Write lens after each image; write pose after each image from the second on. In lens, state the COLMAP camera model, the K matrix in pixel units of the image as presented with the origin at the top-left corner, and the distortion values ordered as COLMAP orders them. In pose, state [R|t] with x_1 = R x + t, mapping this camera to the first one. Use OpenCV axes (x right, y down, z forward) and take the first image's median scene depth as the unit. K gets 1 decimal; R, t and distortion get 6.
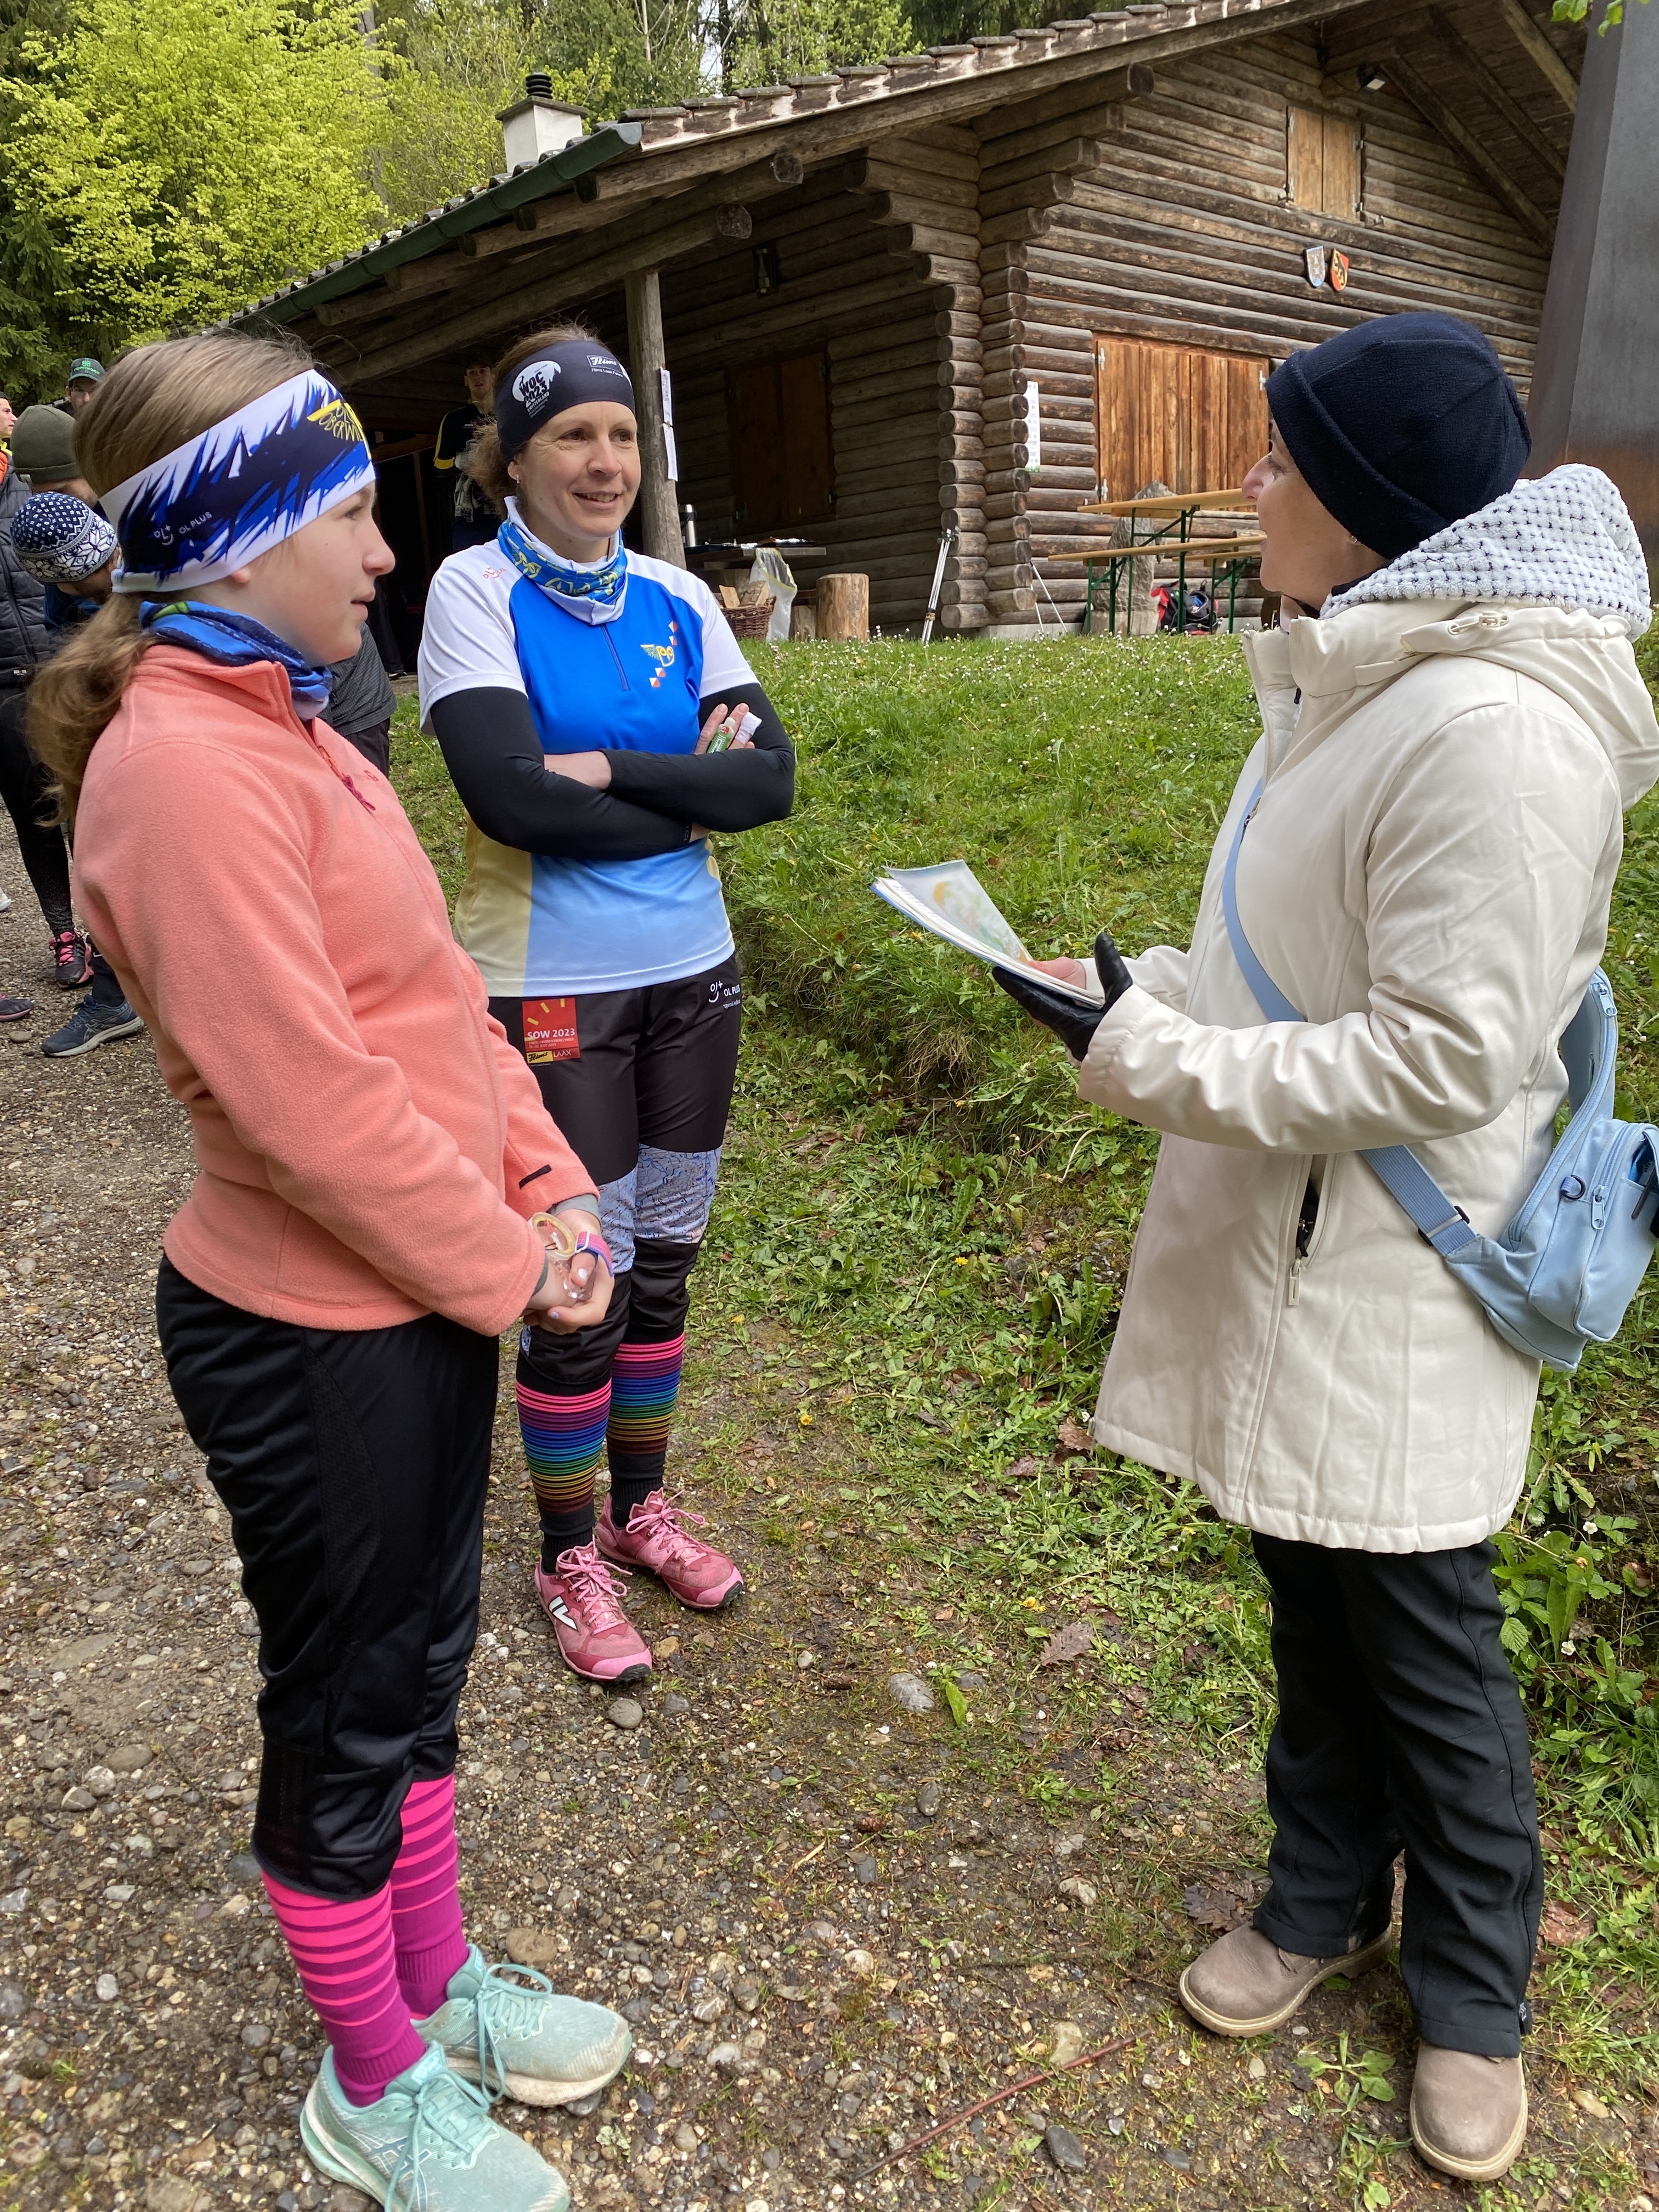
lens RADIAL K [[1683.8, 0, 829.5], [0, 1683.8, 1106.2], [0, 0, 1]] dist [0.021383, -0.015250]
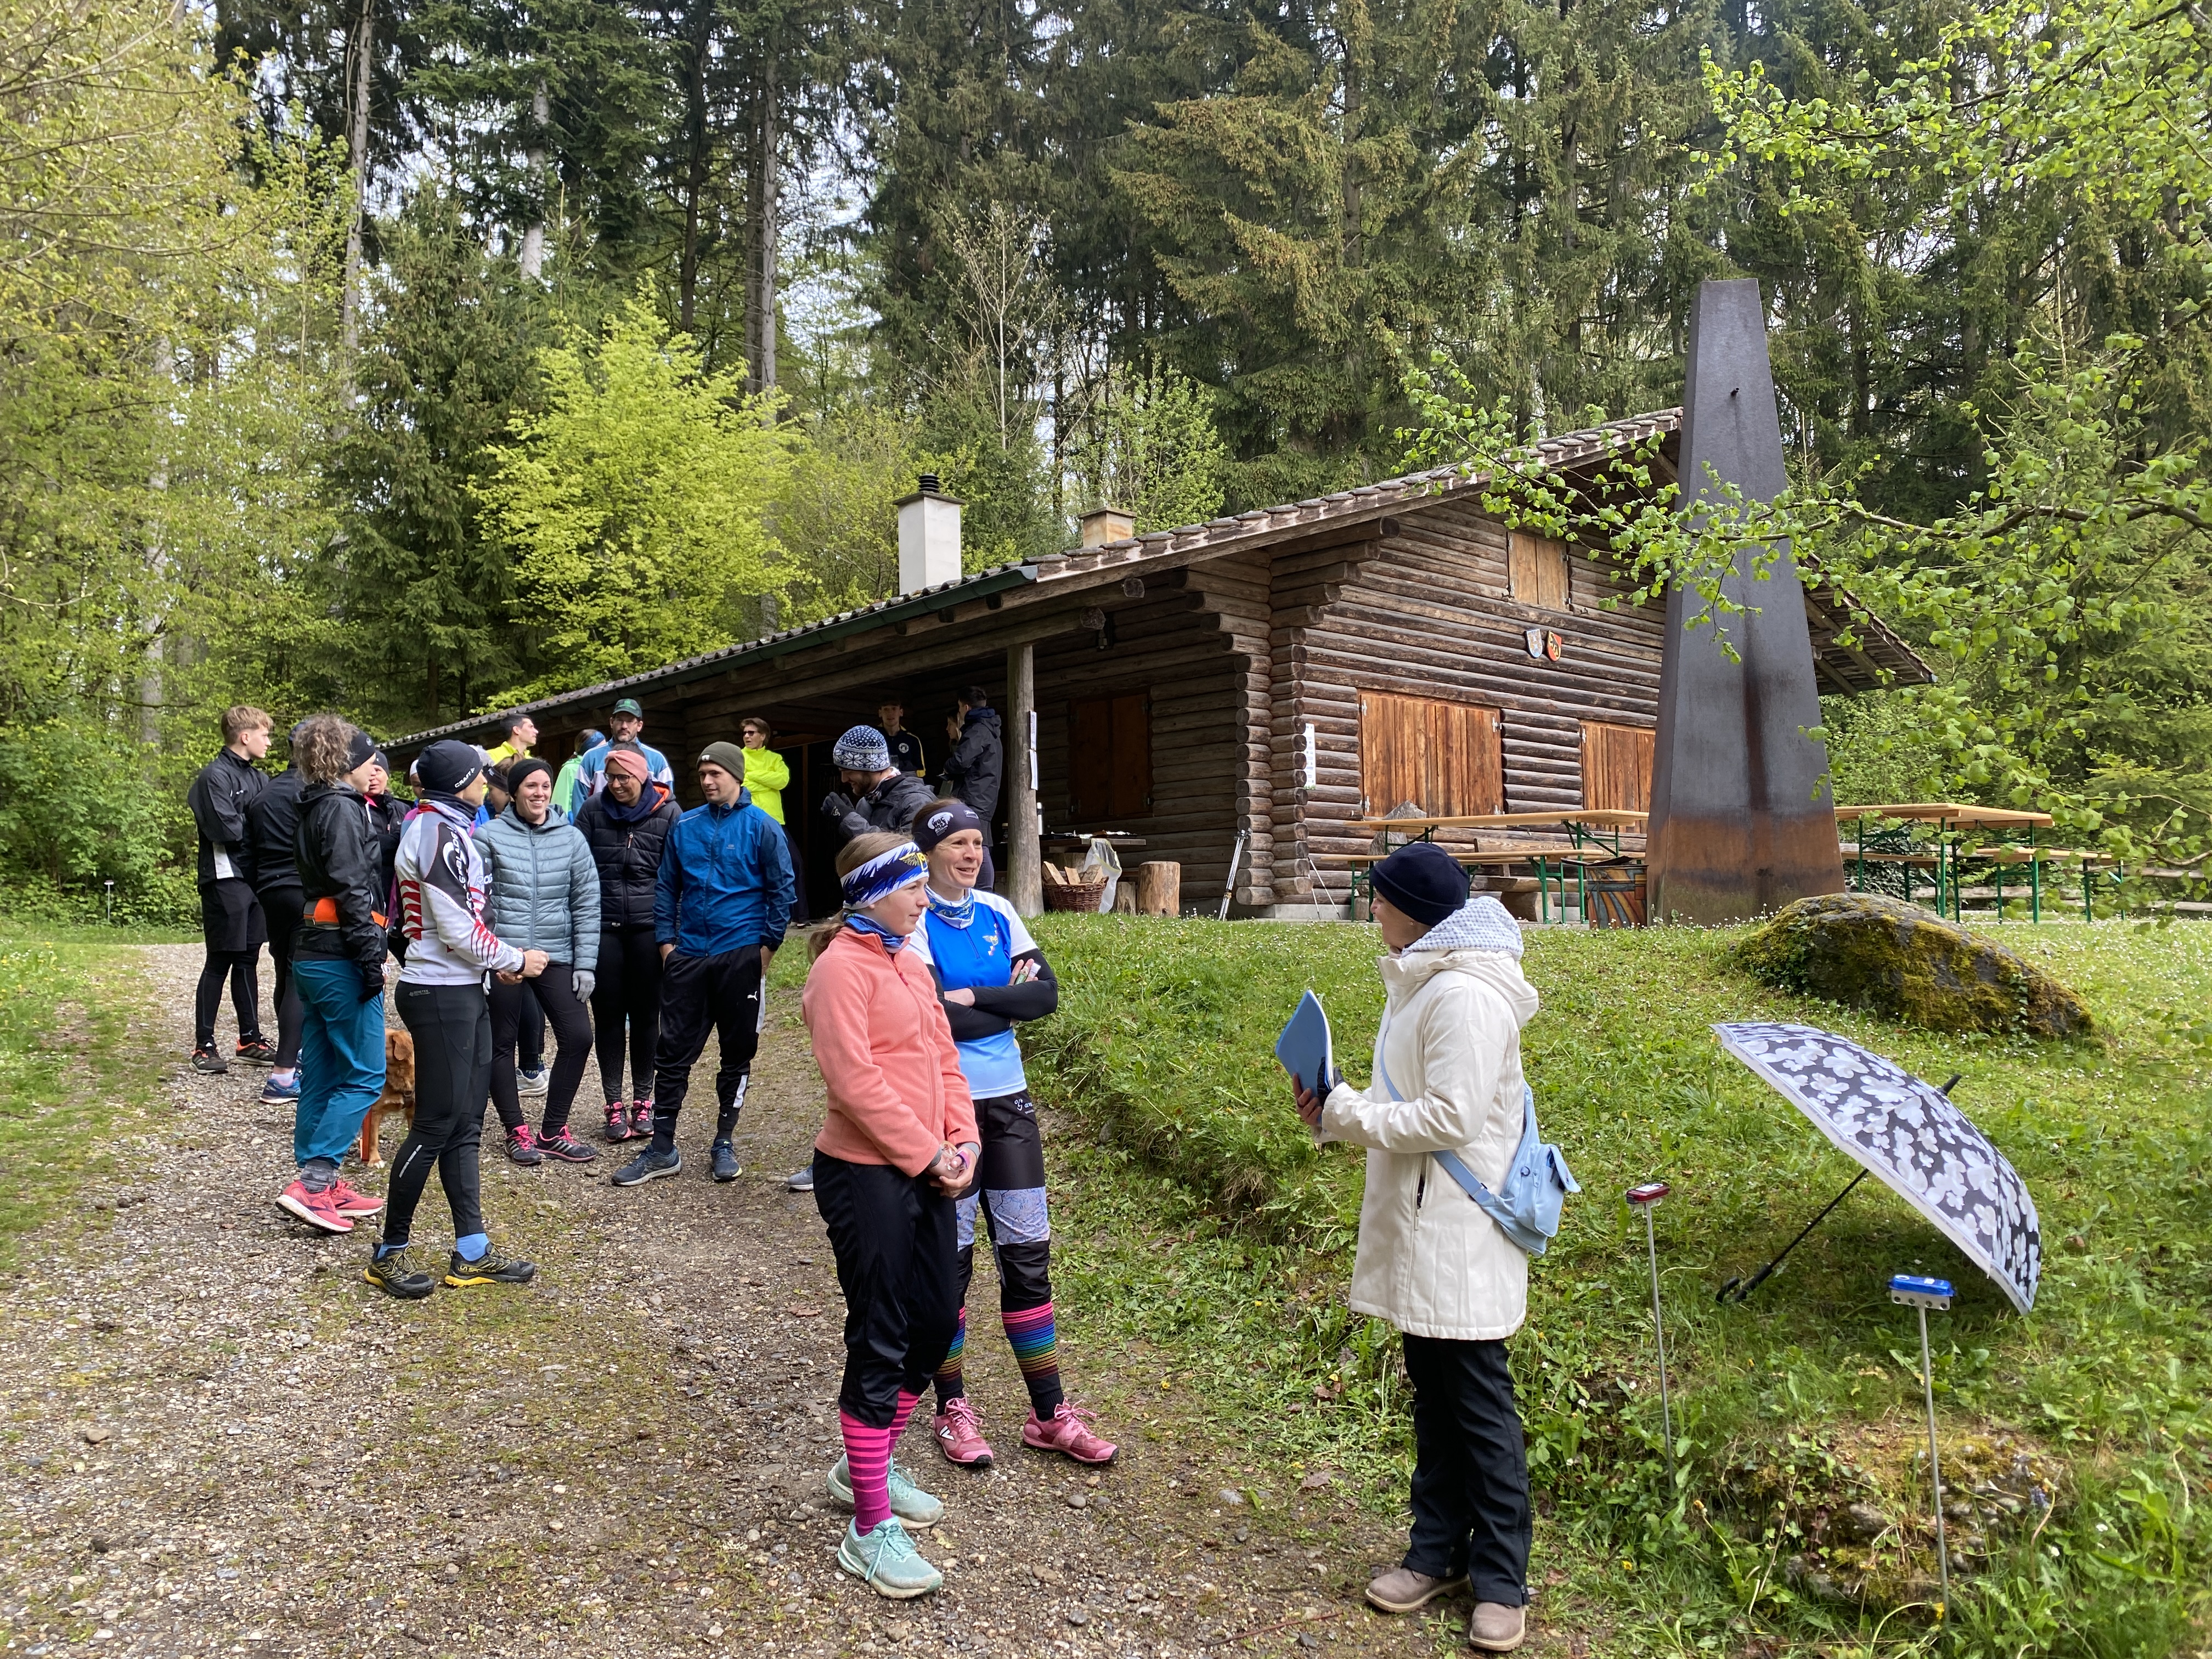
lens RADIAL K [[1683.8, 0, 1095.8], [0, 1683.8, 810.0], [0, 0, 1]] dist [0.021383, -0.015250]
pose [[0.999008, 0.041666, -0.015699, -0.020303], [-0.044490, 0.948122, -0.314779, 0.043968], [0.001769, 0.315166, 0.949035, -0.197338]]
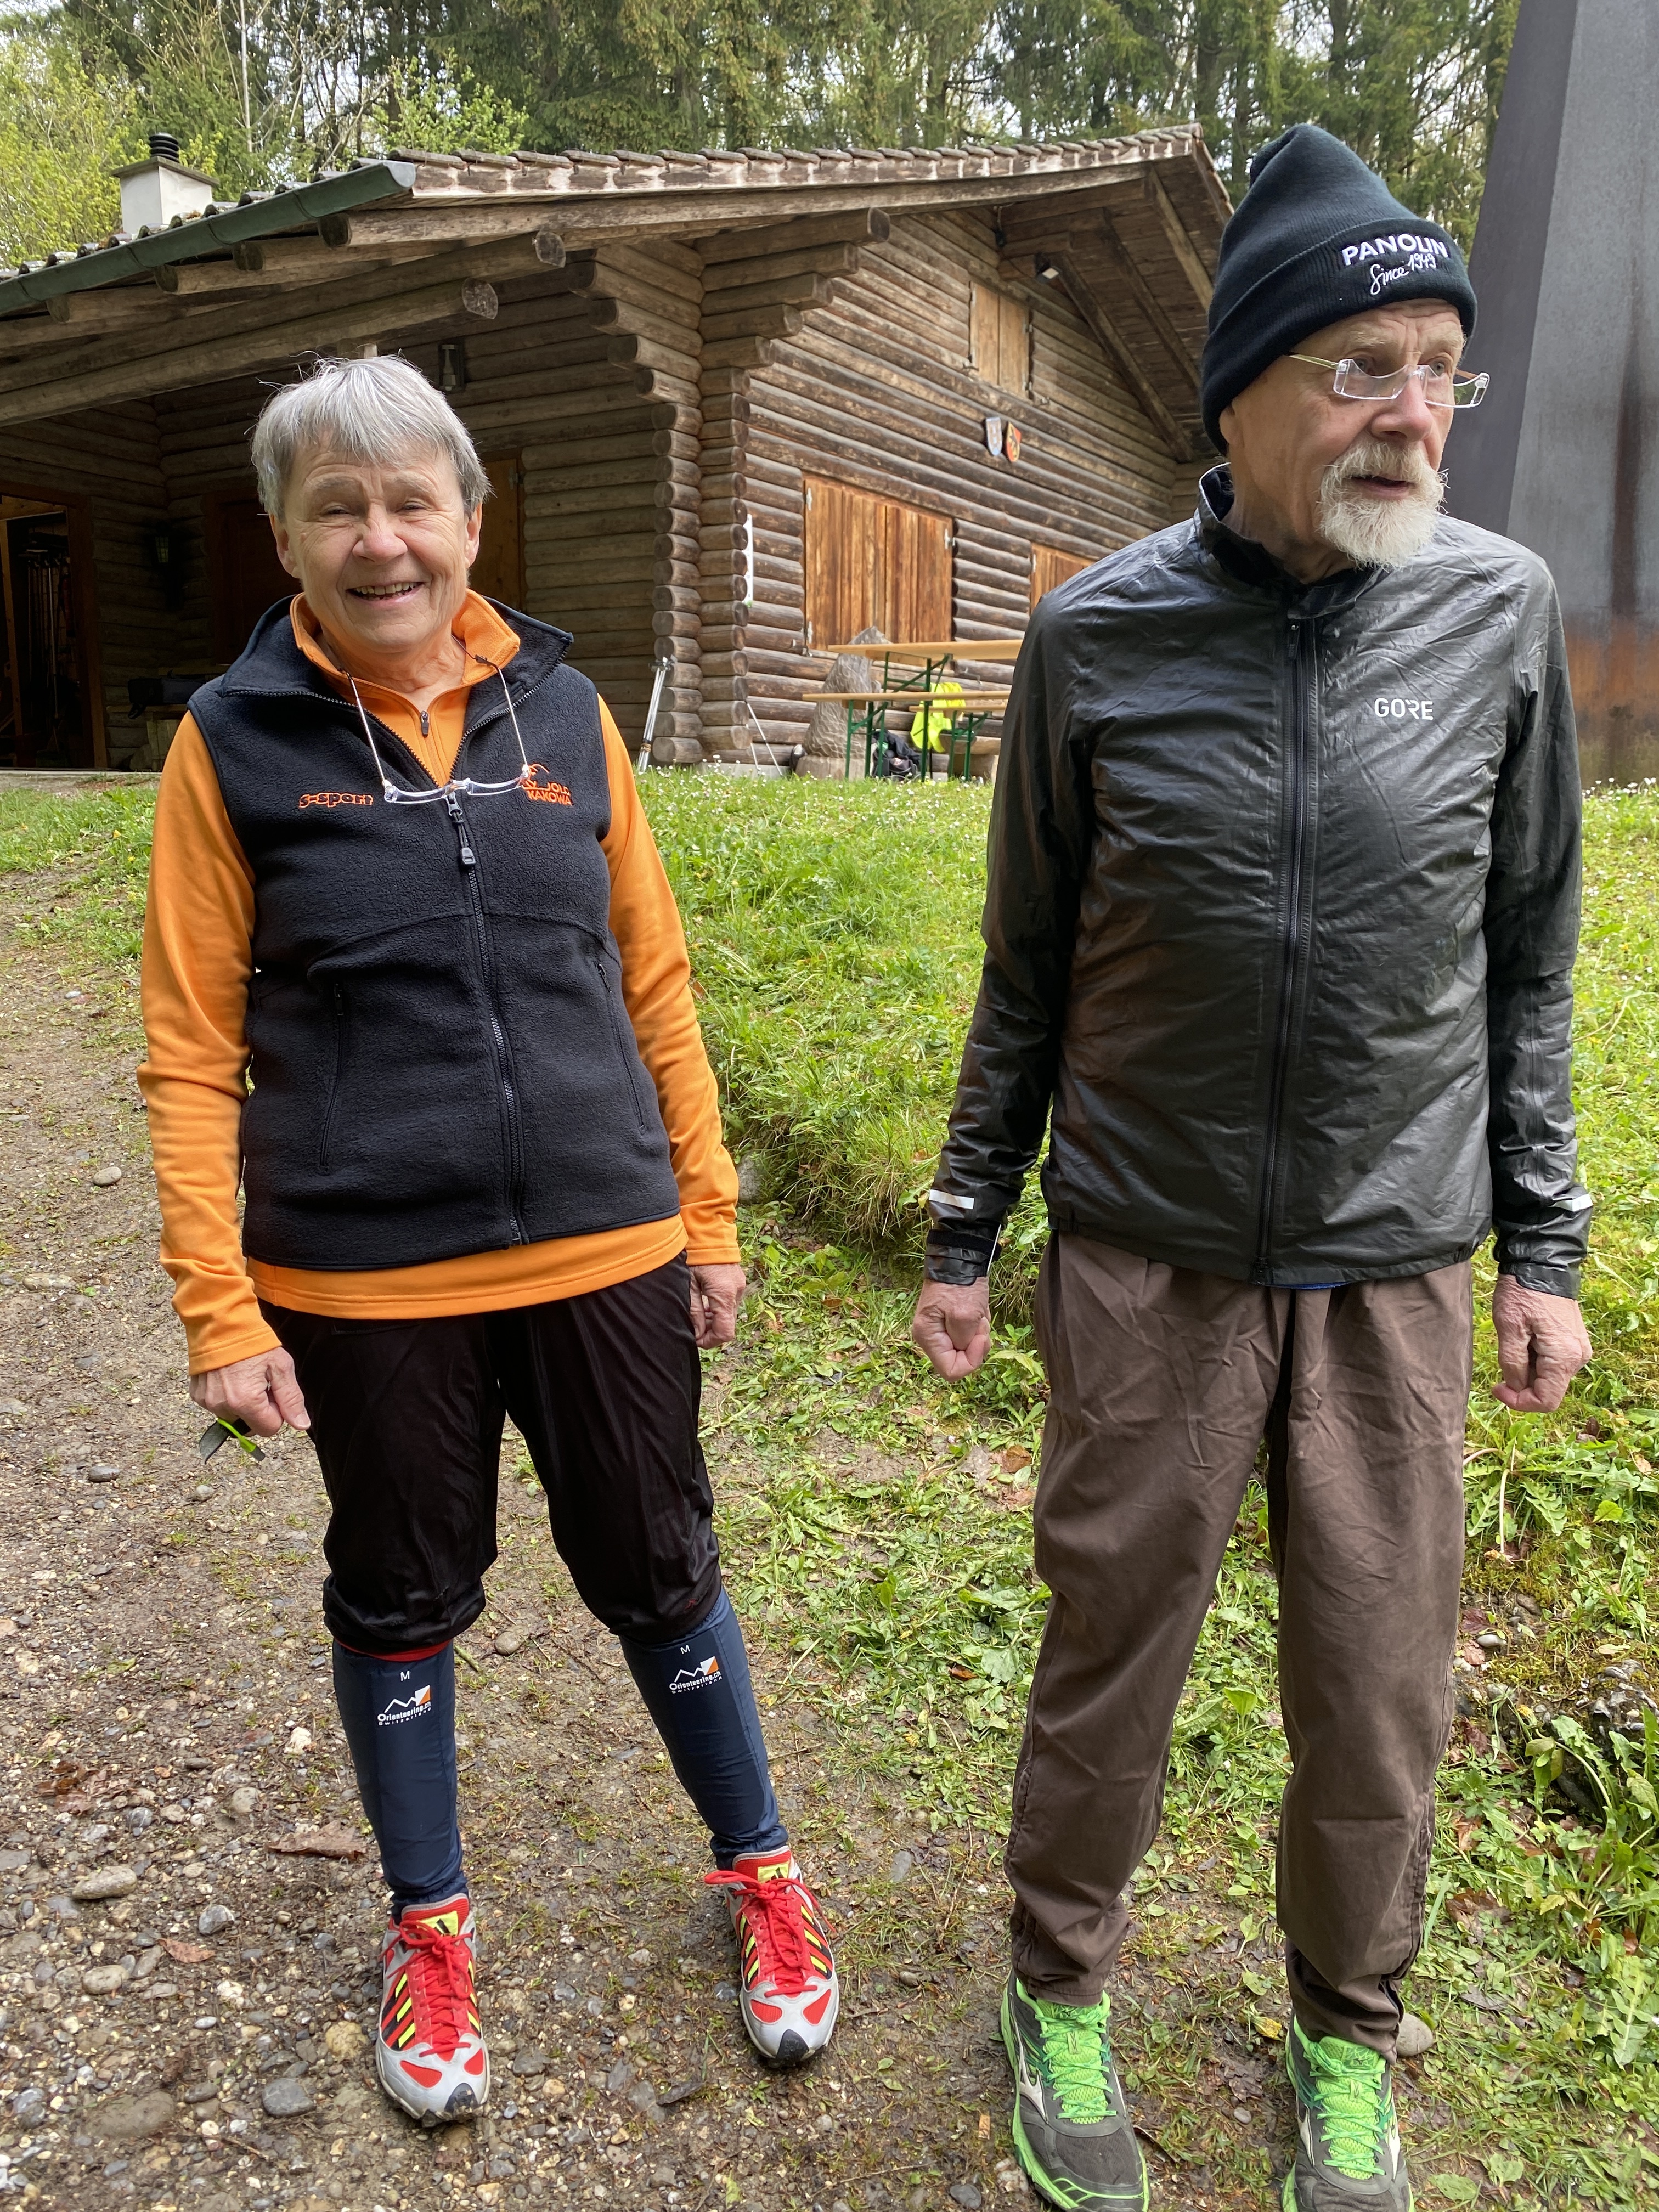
lens RADIAL K [[1683.8, 0, 817.8], [0, 1683.8, 1086.4], [0, 0, 1]] dist [0.021383, -0.015250]
pose [[0.965347, 0.016848, 0.260425, -0.086369], [0.006017, 0.996212, -0.086751, -0.024562], [-0.260900, 0.085312, 0.961589, 0.104053]]
